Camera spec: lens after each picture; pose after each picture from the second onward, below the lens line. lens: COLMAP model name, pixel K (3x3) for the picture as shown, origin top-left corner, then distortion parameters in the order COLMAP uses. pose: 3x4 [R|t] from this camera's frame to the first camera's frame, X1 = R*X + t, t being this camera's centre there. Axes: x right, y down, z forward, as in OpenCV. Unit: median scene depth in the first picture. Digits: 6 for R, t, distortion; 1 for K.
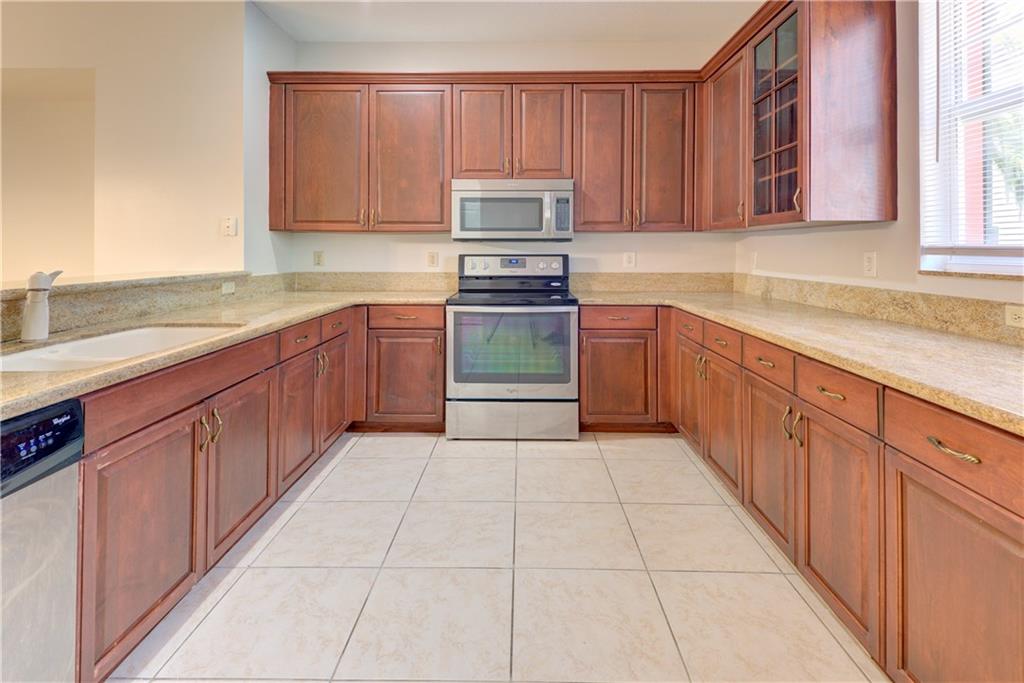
lens RADIAL K [[485.7, 0, 513.1], [0, 485.7, 295.0], [0, 0, 1]] dist [0.016742, -0.004277]
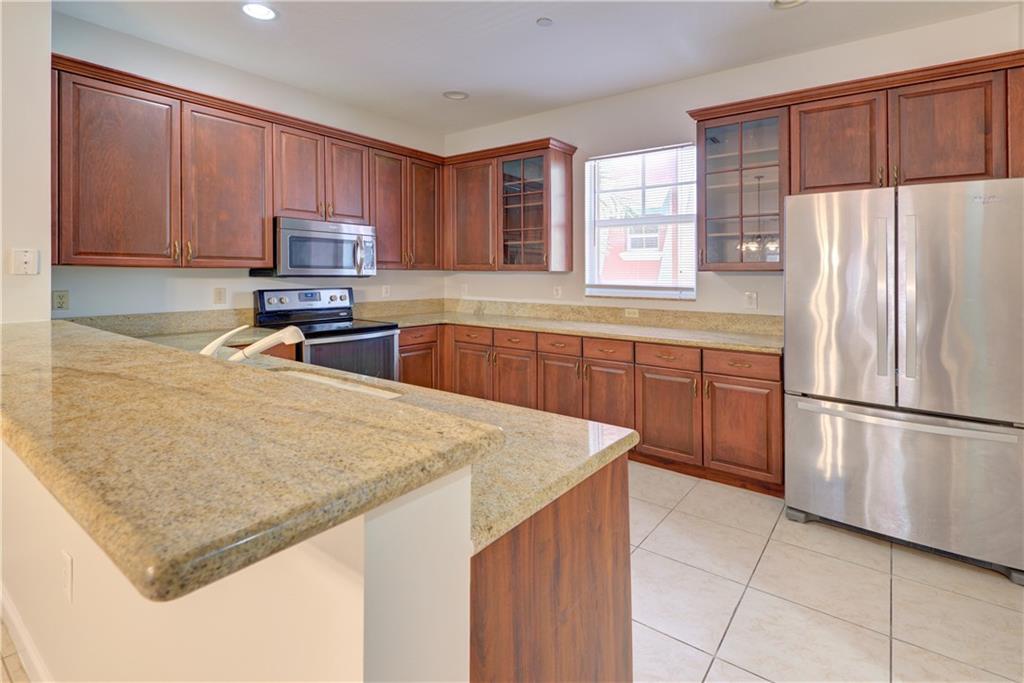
lens RADIAL K [[485.7, 0, 515.2], [0, 485.7, 346.3], [0, 0, 1]] dist [0.016742, -0.004277]
pose [[0.594545, -0.116947, 0.795512, -0.687685], [0.067531, 0.993133, 0.095528, -0.033155], [-0.801222, -0.003074, 0.598360, -0.018737]]
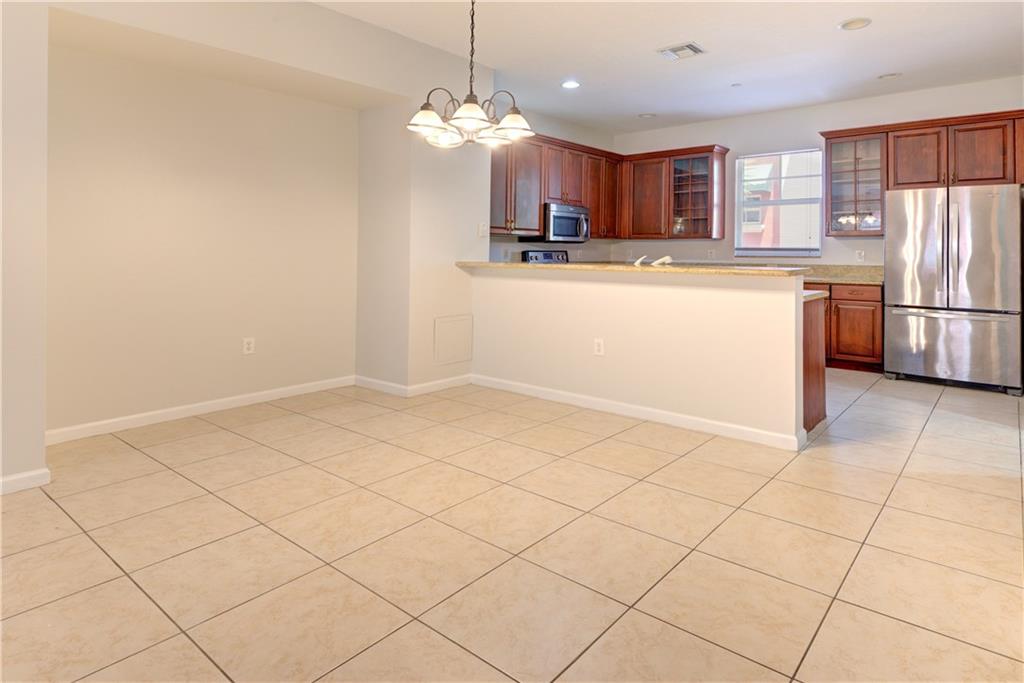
lens RADIAL K [[584.8, 0, 514.6], [0, 584.8, 340.0], [0, 0, 1]] dist [0.003771, 0.000240]
pose [[0.634822, -0.112654, 0.764402, -1.763840], [0.067635, 0.993618, 0.090266, 0.029378], [-0.769692, -0.005603, 0.638390, -0.149485]]
